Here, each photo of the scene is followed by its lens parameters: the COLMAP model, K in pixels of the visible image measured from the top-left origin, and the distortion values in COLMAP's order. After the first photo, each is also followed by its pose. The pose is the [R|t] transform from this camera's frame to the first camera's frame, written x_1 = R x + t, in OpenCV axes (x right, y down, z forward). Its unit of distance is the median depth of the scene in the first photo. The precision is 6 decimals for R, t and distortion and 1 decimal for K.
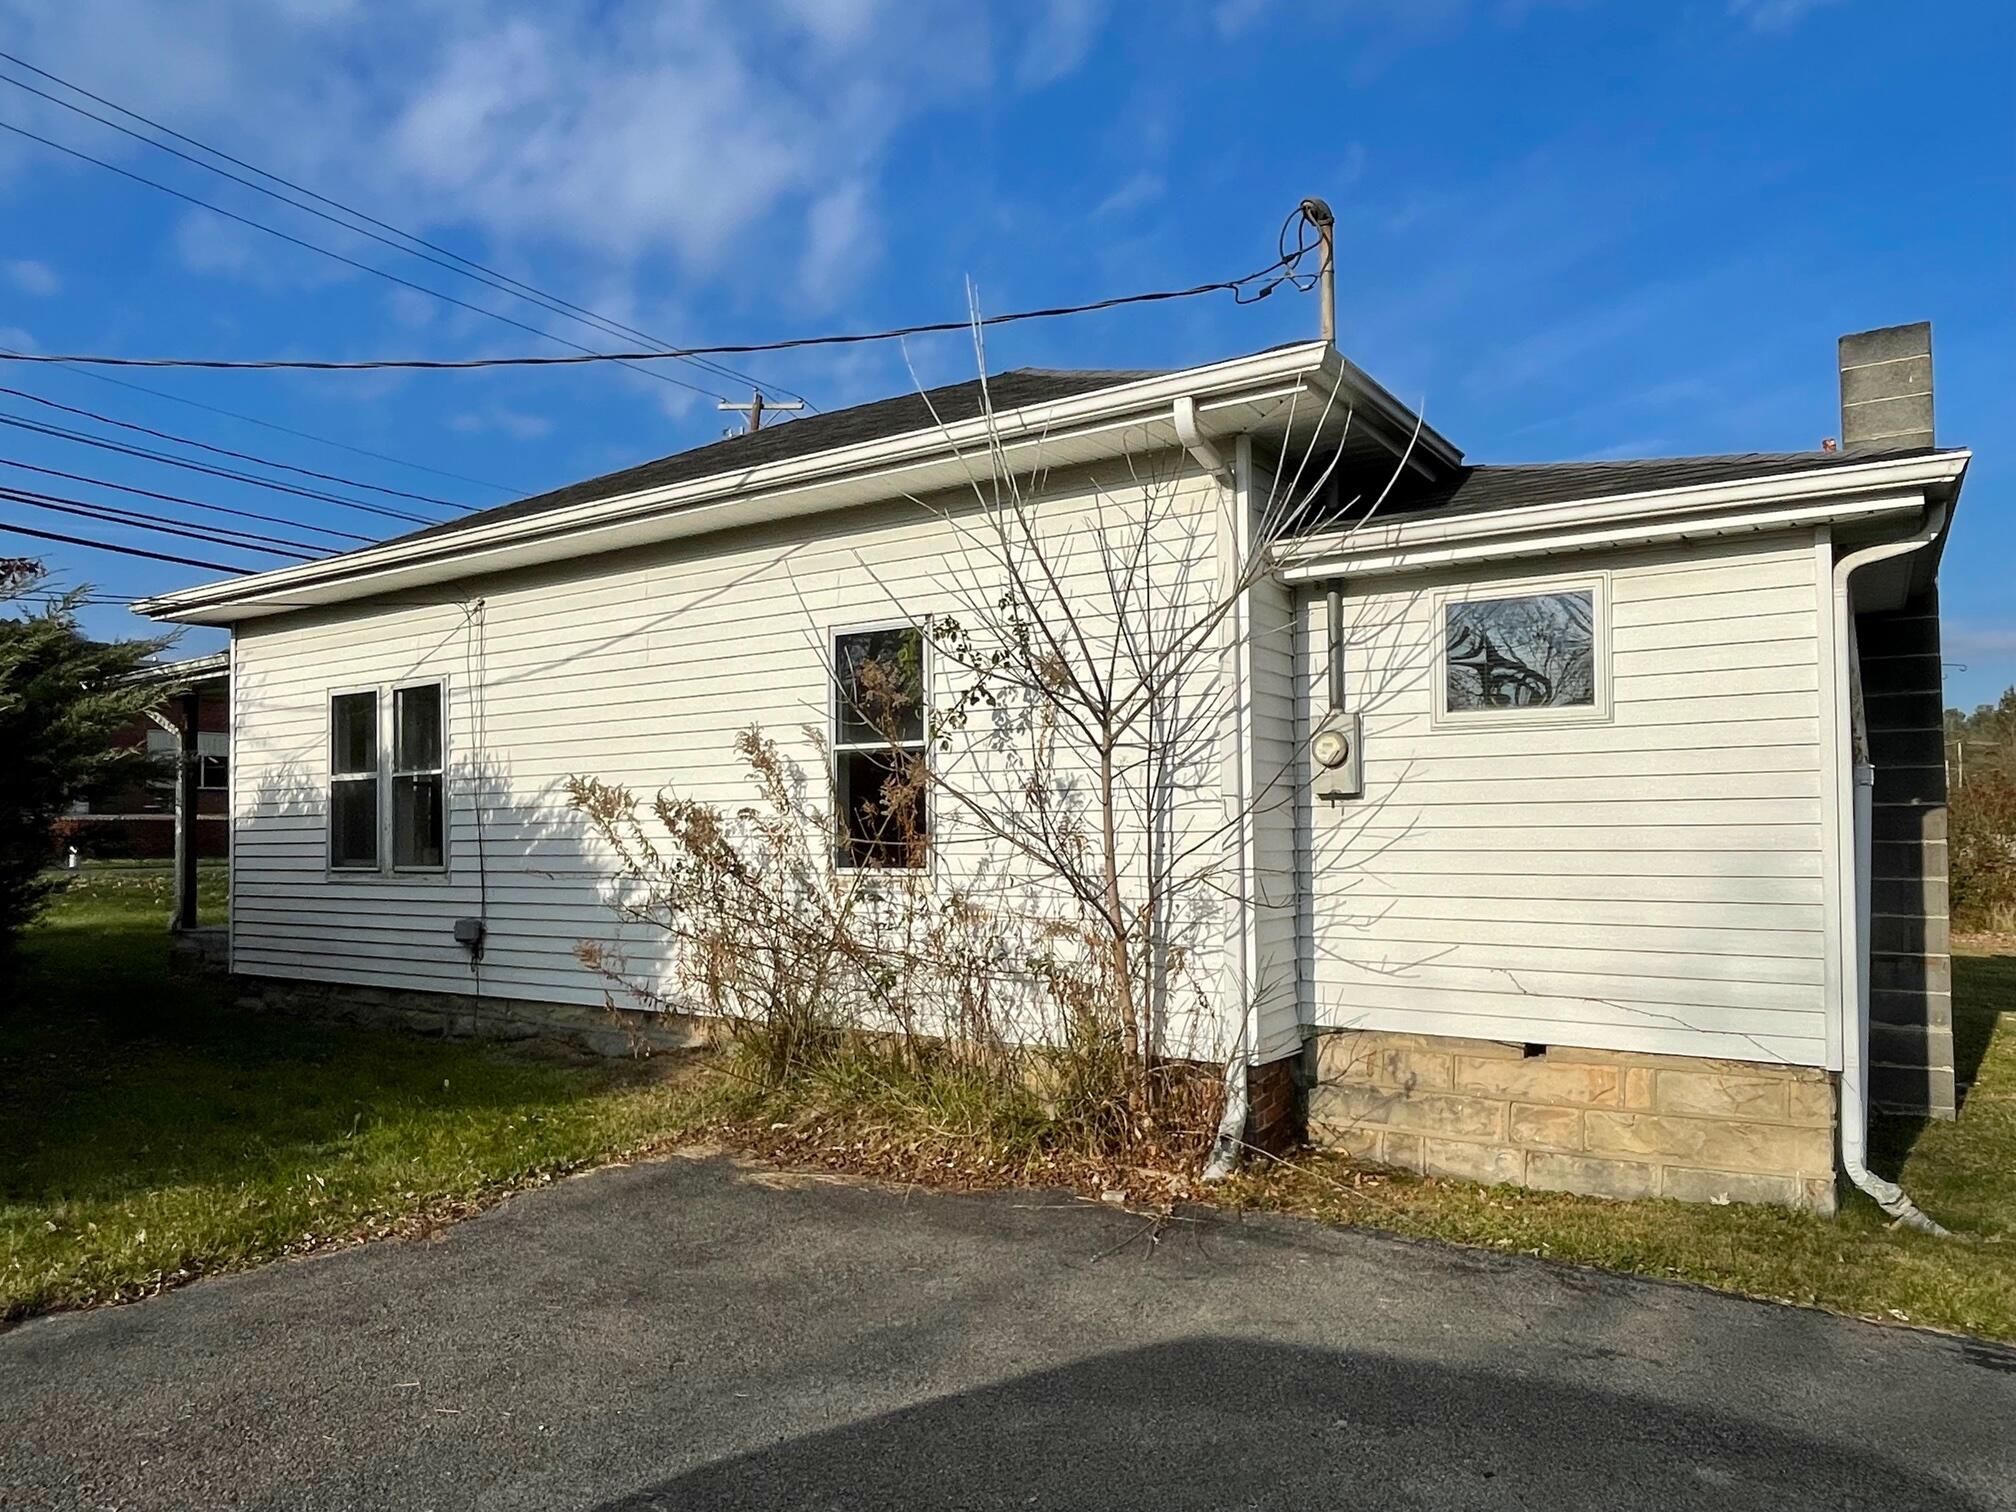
lens RADIAL K [[1312.5, 0, 1006.8], [0, 1312.5, 810.7], [0, 0, 1]] dist [-0.001269, -0.002224]
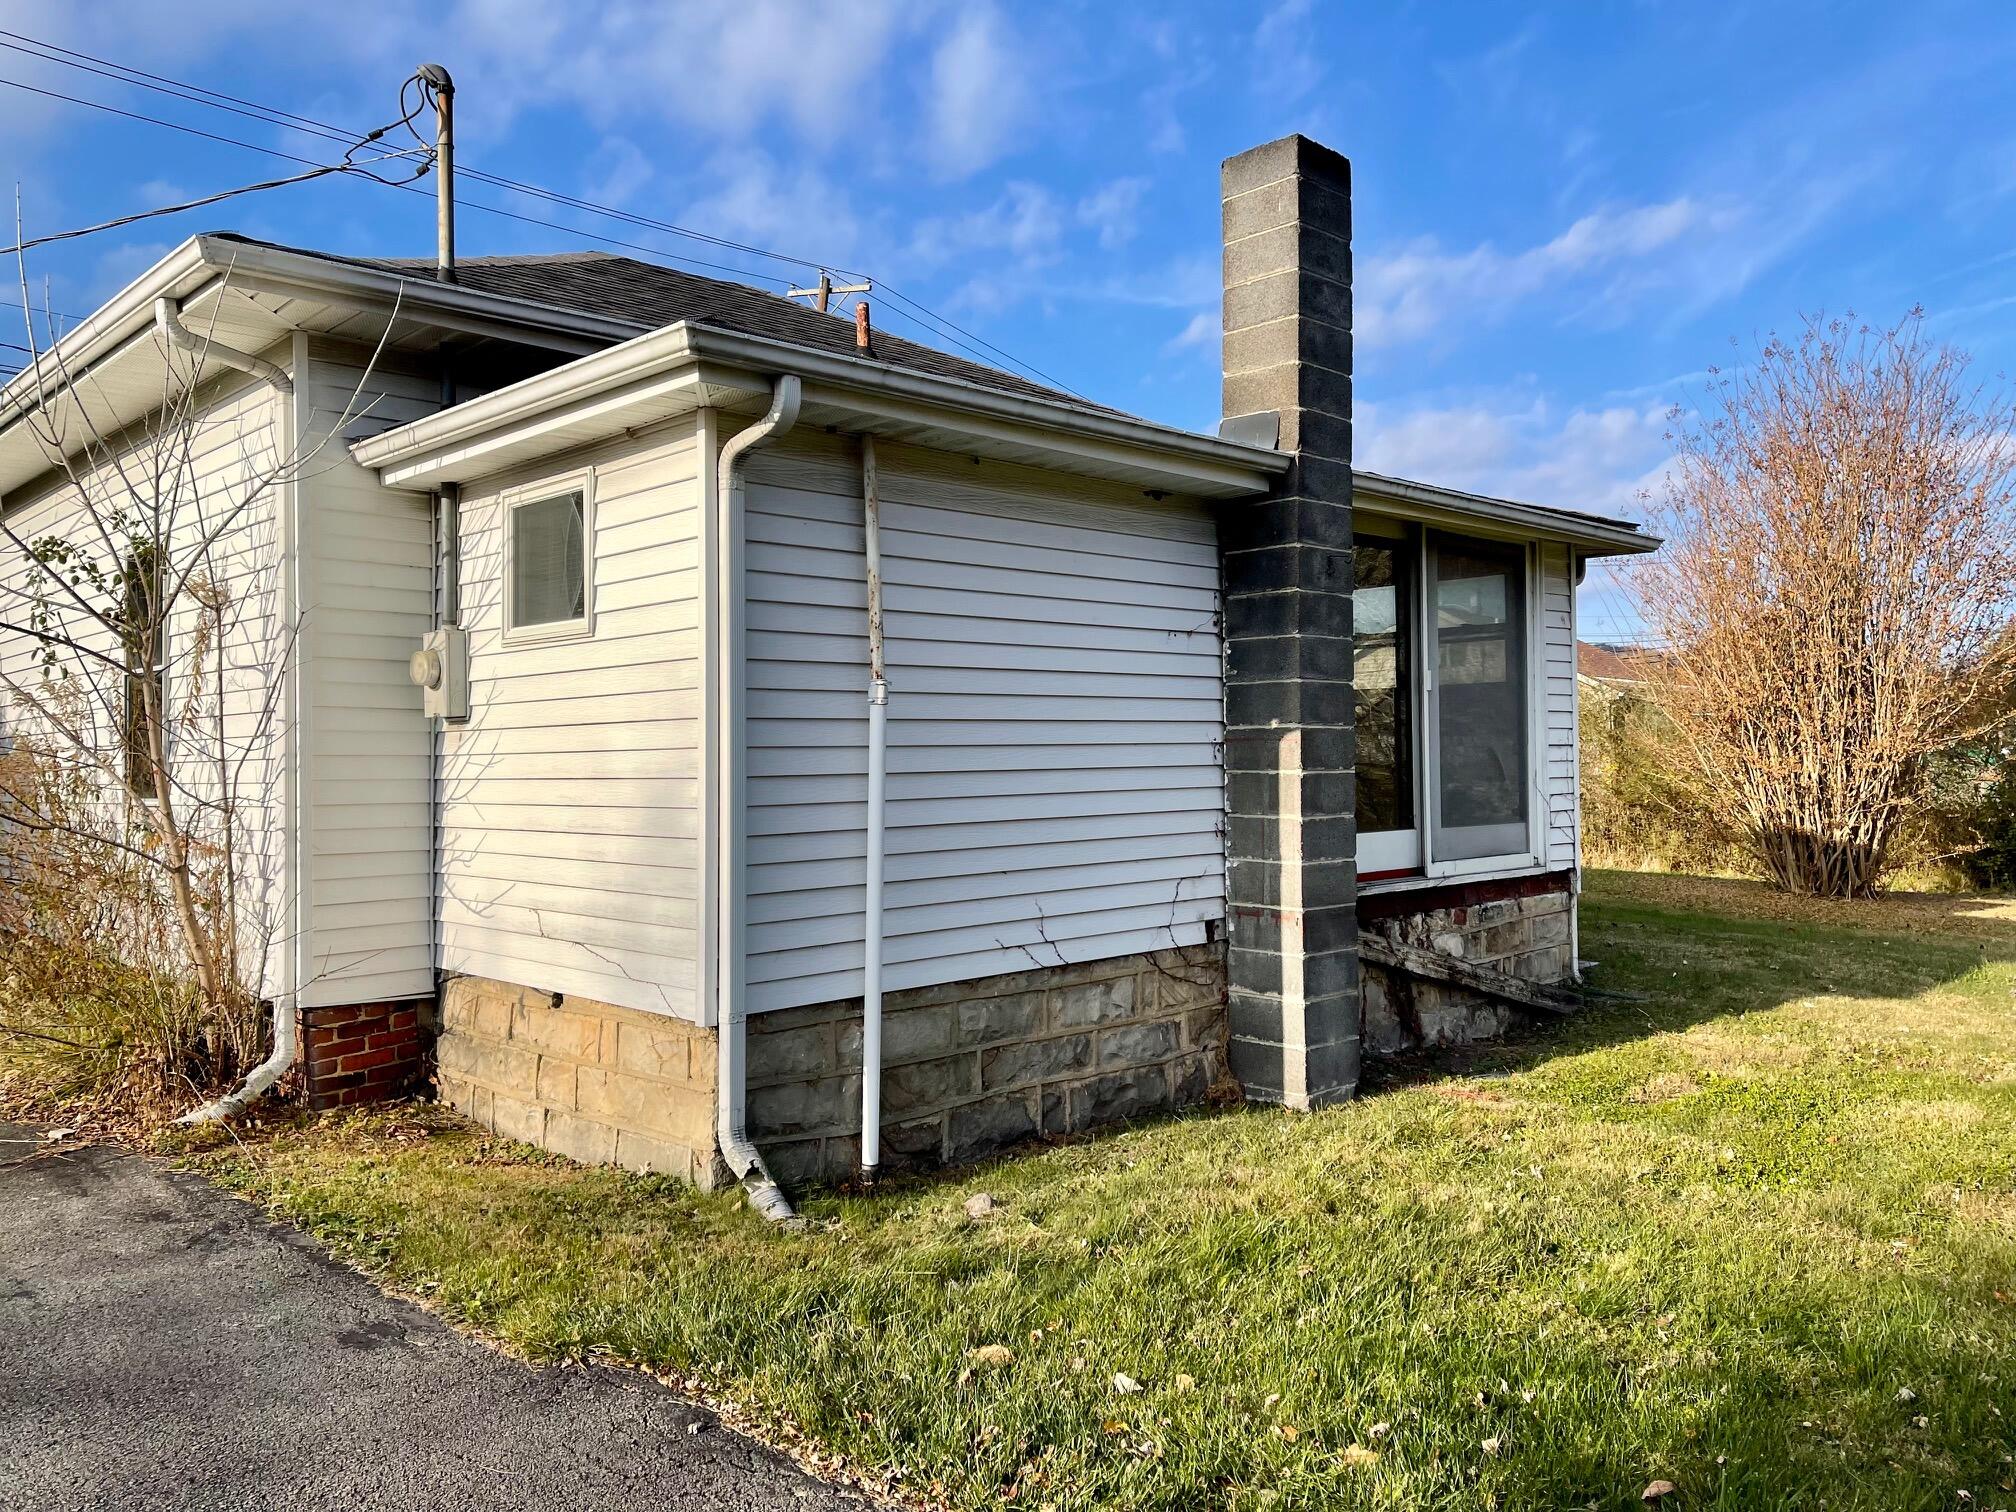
lens RADIAL K [[1508.7, 0, 1000.7], [0, 1508.7, 761.0], [0, 0, 1]] dist [0.060433, -0.051084]
pose [[0.978832, 0.000410, -0.204667, 0.842122], [0.002068, 0.999927, 0.011897, 0.005946], [0.204657, -0.012068, 0.978759, 0.034531]]
